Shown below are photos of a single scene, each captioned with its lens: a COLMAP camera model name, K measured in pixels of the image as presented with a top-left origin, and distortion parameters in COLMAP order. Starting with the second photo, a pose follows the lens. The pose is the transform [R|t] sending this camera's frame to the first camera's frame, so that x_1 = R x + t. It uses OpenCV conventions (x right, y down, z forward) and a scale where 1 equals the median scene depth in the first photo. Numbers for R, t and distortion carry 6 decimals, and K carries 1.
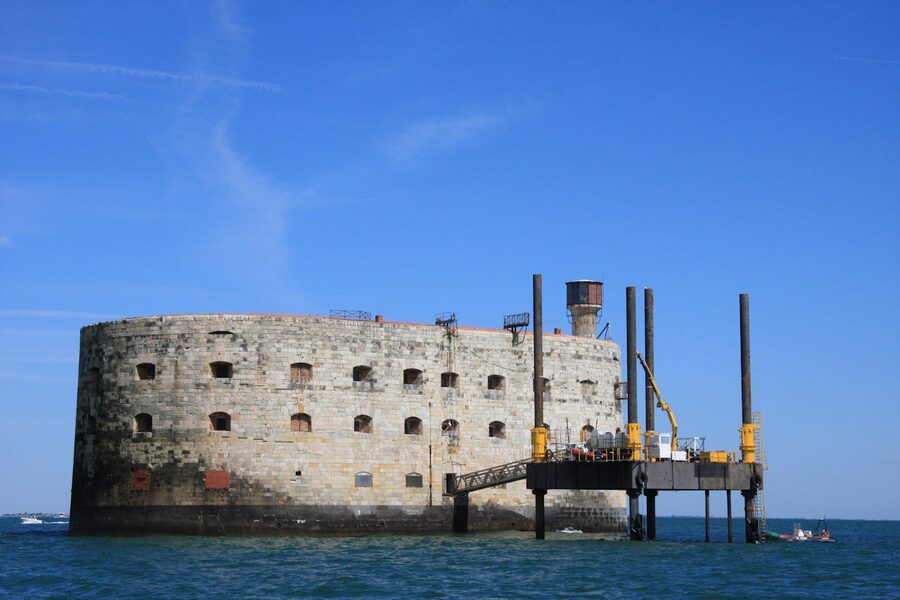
lens RADIAL K [[1970.1, 0, 450.0], [0, 1970.1, 300.0], [0, 0, 1]] dist [0.128520, 0.186536]
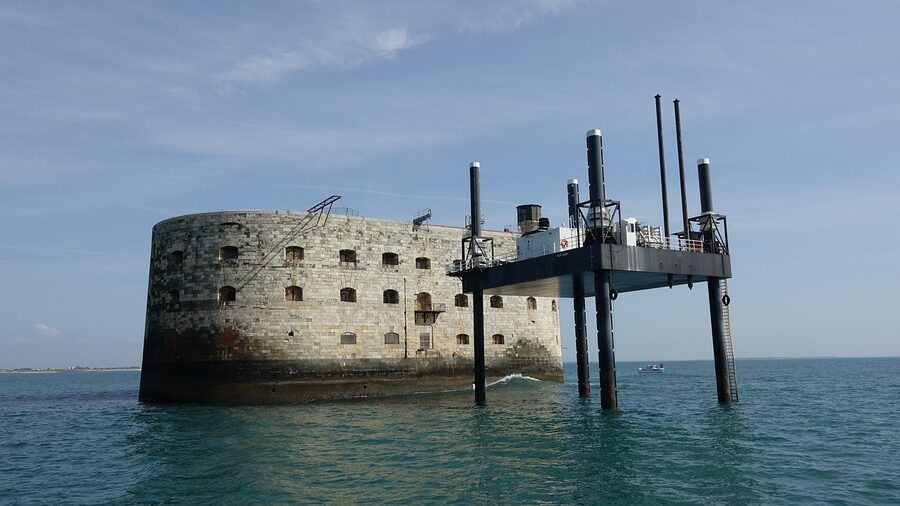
lens RADIAL K [[719.9, 0, 450.0], [0, 719.9, 253.0], [0, 0, 1]] dist [-0.005307, -0.001044]
pose [[0.996798, -0.031724, -0.073392, 0.056976], [0.028680, 0.998699, -0.042163, 0.057800], [0.074634, 0.039923, 0.996411, 0.543903]]
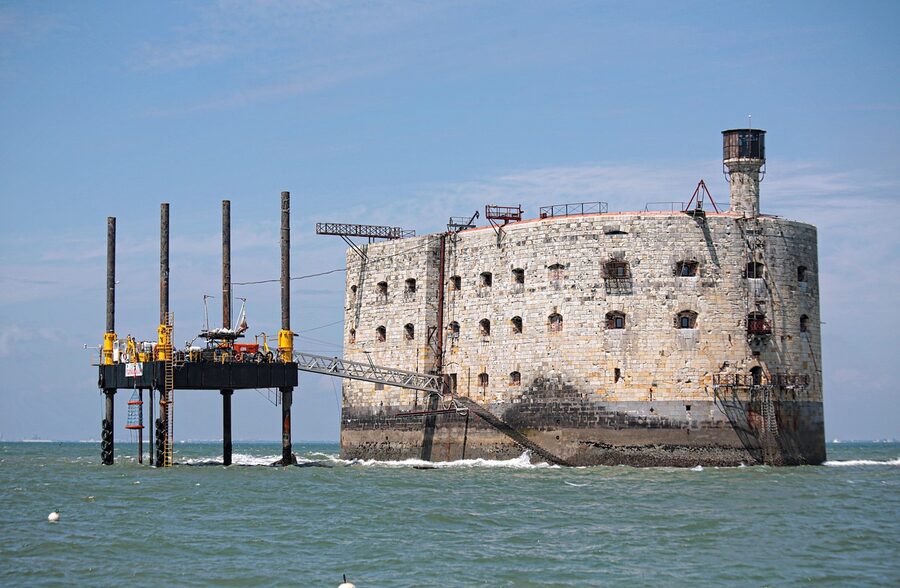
lens RADIAL K [[2217.7, 0, 450.0], [0, 2217.7, 294.0], [0, 0, 1]] dist [-0.443252, -0.143644]
pose [[-0.057876, -0.067264, -0.996055, 1.210064], [0.110039, 0.991218, -0.073331, 0.137513], [0.992241, -0.113849, -0.049966, 1.110320]]
